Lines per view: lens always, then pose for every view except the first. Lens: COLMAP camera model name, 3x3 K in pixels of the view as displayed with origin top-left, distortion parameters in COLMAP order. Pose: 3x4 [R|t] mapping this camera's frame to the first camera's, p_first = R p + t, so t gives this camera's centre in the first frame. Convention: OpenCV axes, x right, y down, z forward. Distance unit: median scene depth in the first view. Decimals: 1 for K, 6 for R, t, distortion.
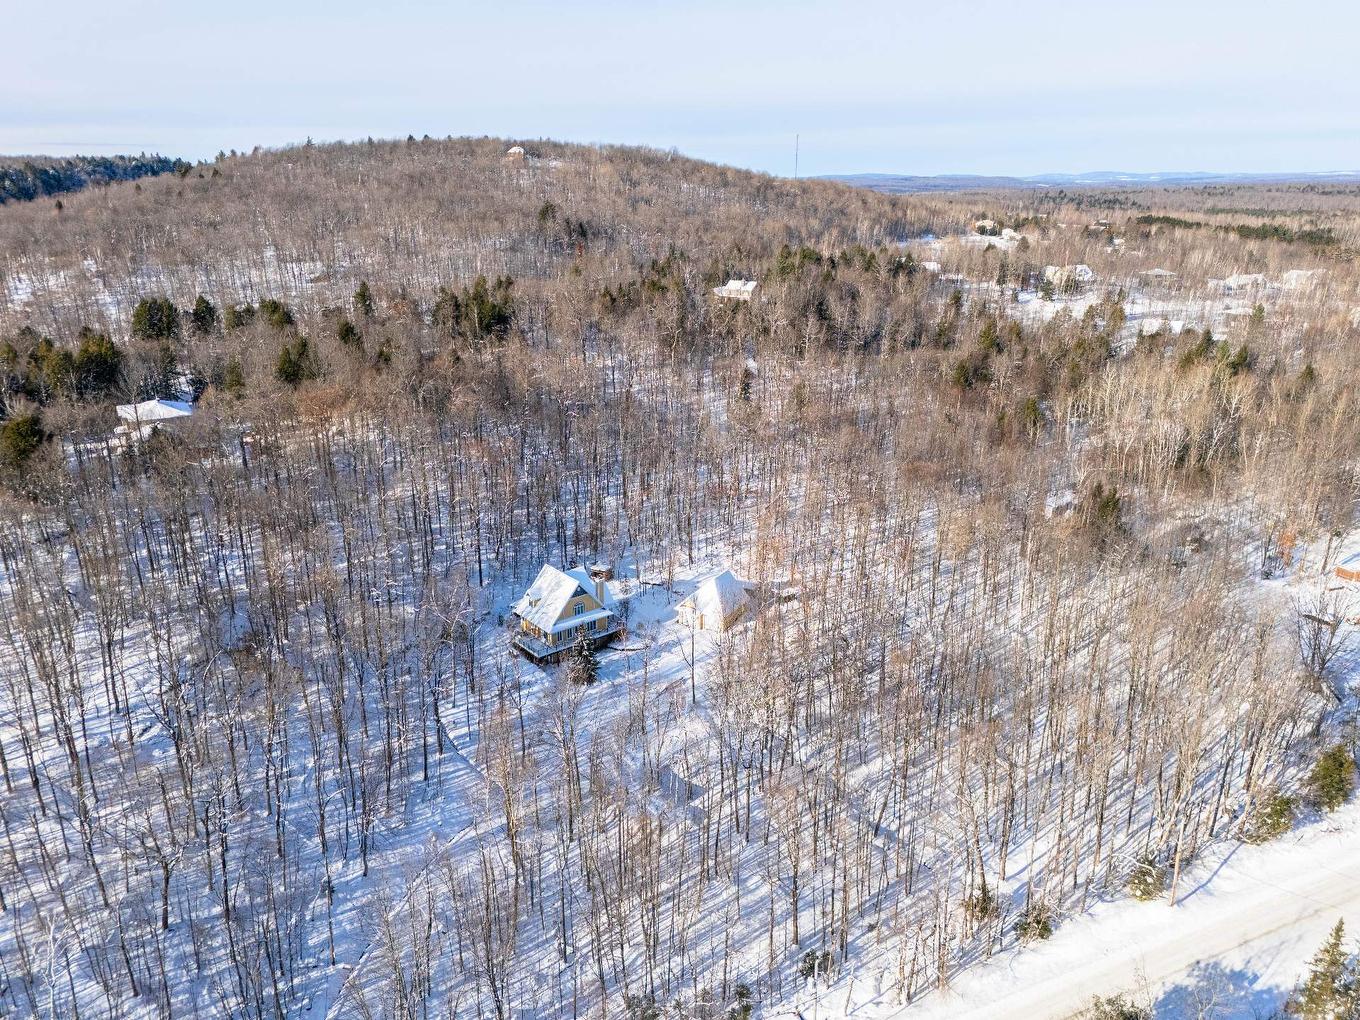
lens RADIAL K [[919.7, 0, 680.0], [0, 919.7, 510.0], [0, 0, 1]] dist [0.001864, -0.000659]
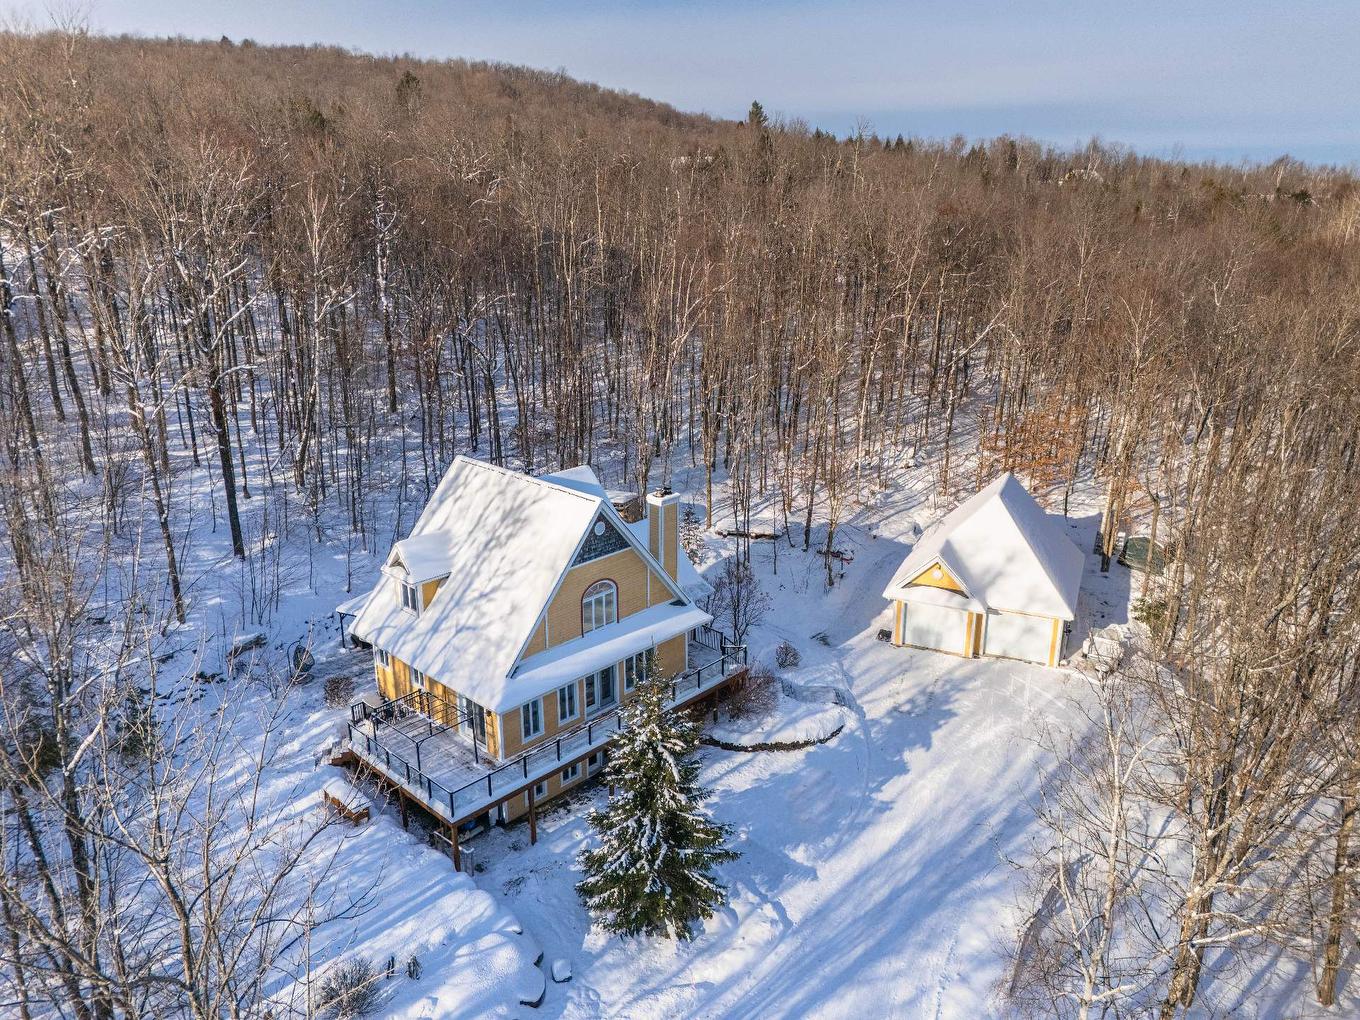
lens RADIAL K [[919.7, 0, 680.0], [0, 919.7, 510.0], [0, 0, 1]] dist [0.001864, -0.000659]
pose [[0.990113, -0.035756, 0.135639, -0.121367], [0.037734, 0.999215, -0.012042, 0.083566], [-0.135102, 0.017041, 0.990685, 0.733737]]
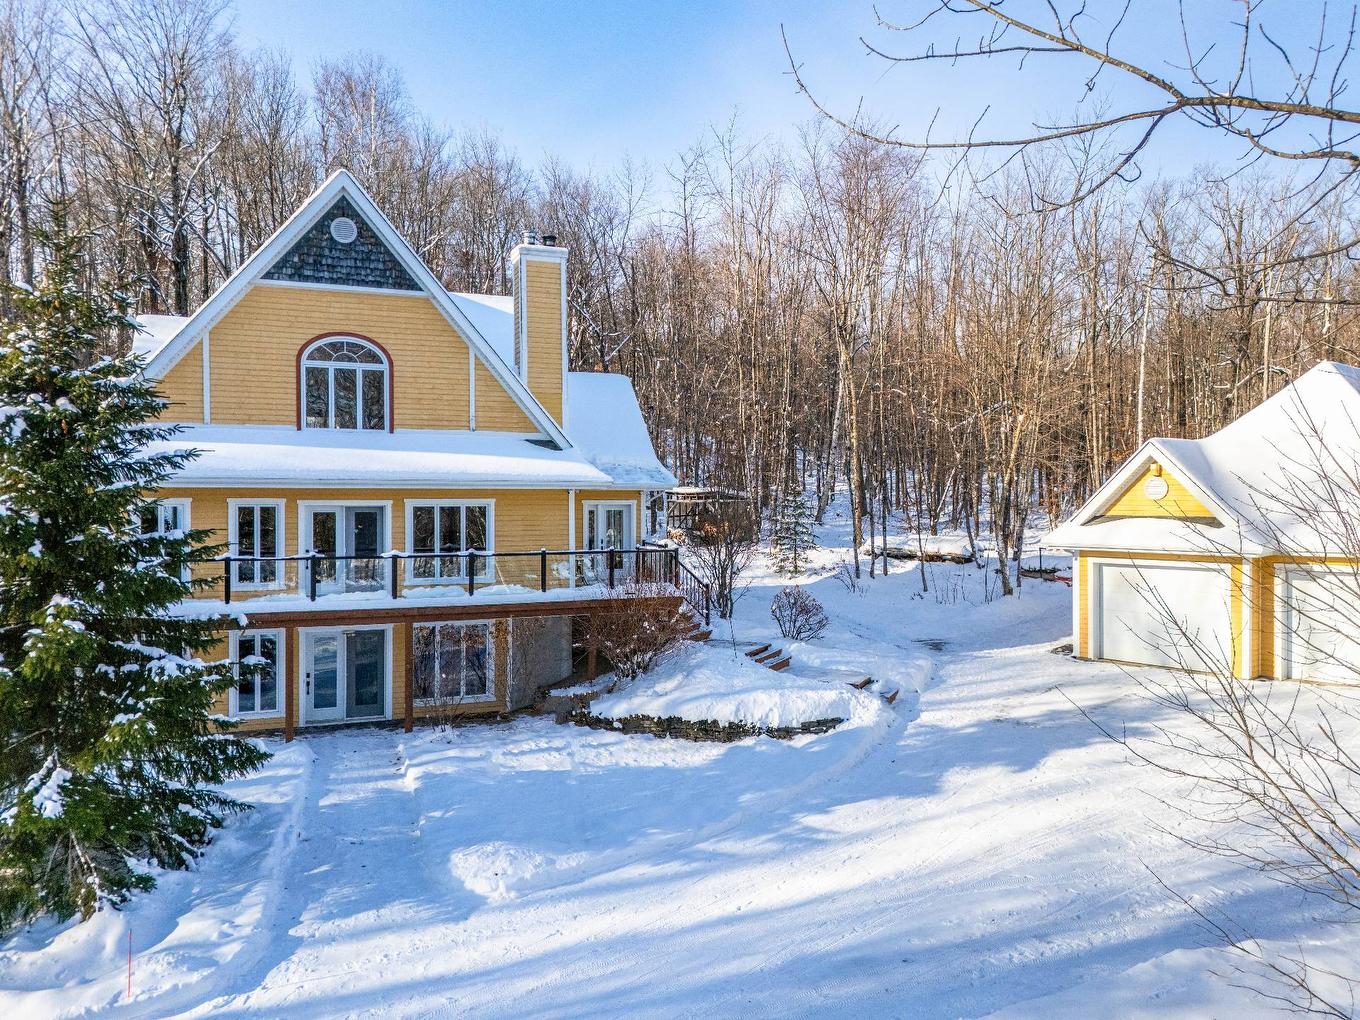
lens RADIAL K [[919.7, 0, 680.0], [0, 919.7, 510.0], [0, 0, 1]] dist [0.001864, -0.000659]
pose [[0.957082, 0.004981, -0.289774, -0.018033], [-0.093466, 0.951734, -0.292347, 0.162494], [0.274331, 0.306884, 0.911353, 0.885032]]
